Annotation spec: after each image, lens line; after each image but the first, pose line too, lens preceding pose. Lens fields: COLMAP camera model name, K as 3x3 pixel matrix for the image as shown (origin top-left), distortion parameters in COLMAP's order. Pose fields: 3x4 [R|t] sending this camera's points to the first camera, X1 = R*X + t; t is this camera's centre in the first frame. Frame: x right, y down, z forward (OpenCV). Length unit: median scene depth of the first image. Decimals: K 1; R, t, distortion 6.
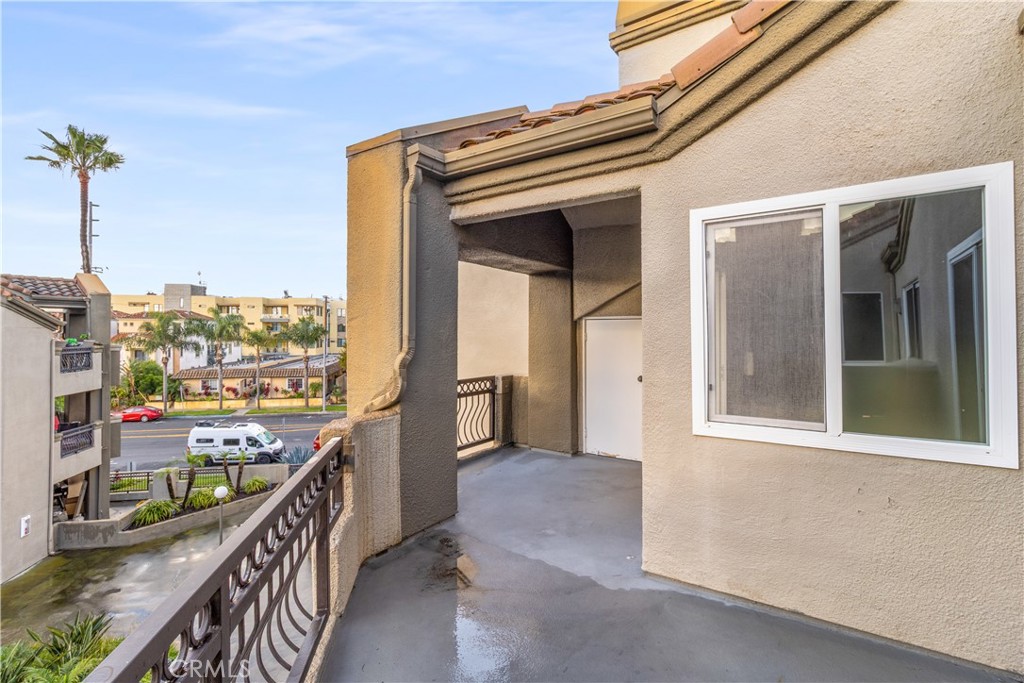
lens RADIAL K [[471.6, 0, 513.3], [0, 471.6, 333.9], [0, 0, 1]] dist [-0.000737, 0.000388]
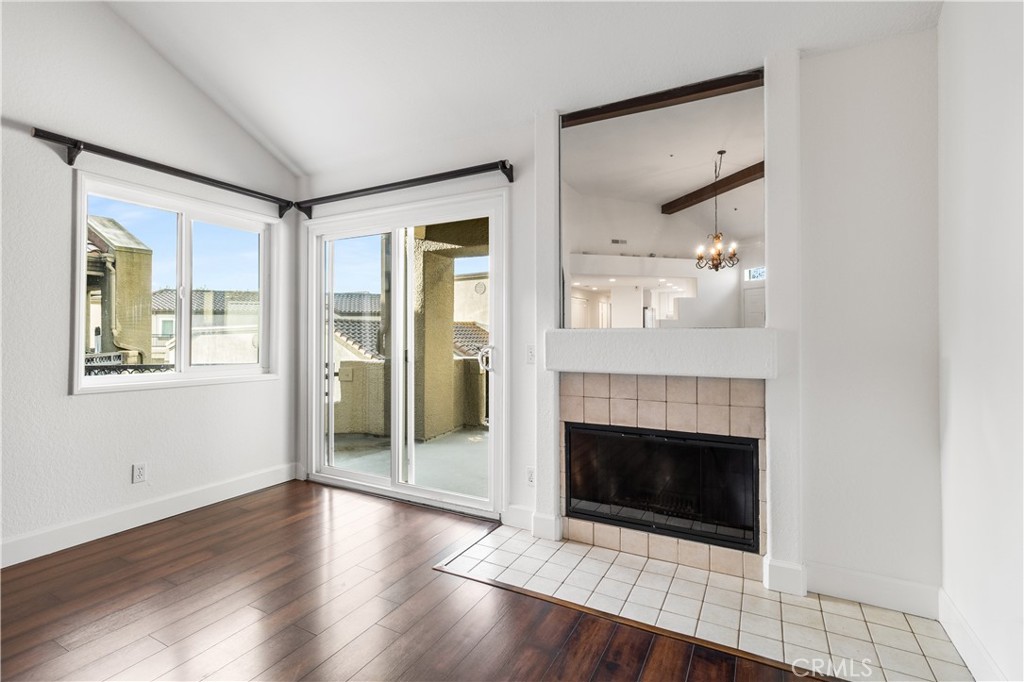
lens RADIAL K [[471.6, 0, 513.3], [0, 471.6, 333.4], [0, 0, 1]] dist [-0.000737, 0.000388]
pose [[0.093362, -0.002358, -0.995629, 0.228236], [-0.000190, 0.999997, -0.002386, 0.010219], [0.995632, 0.000412, 0.093361, 0.195438]]
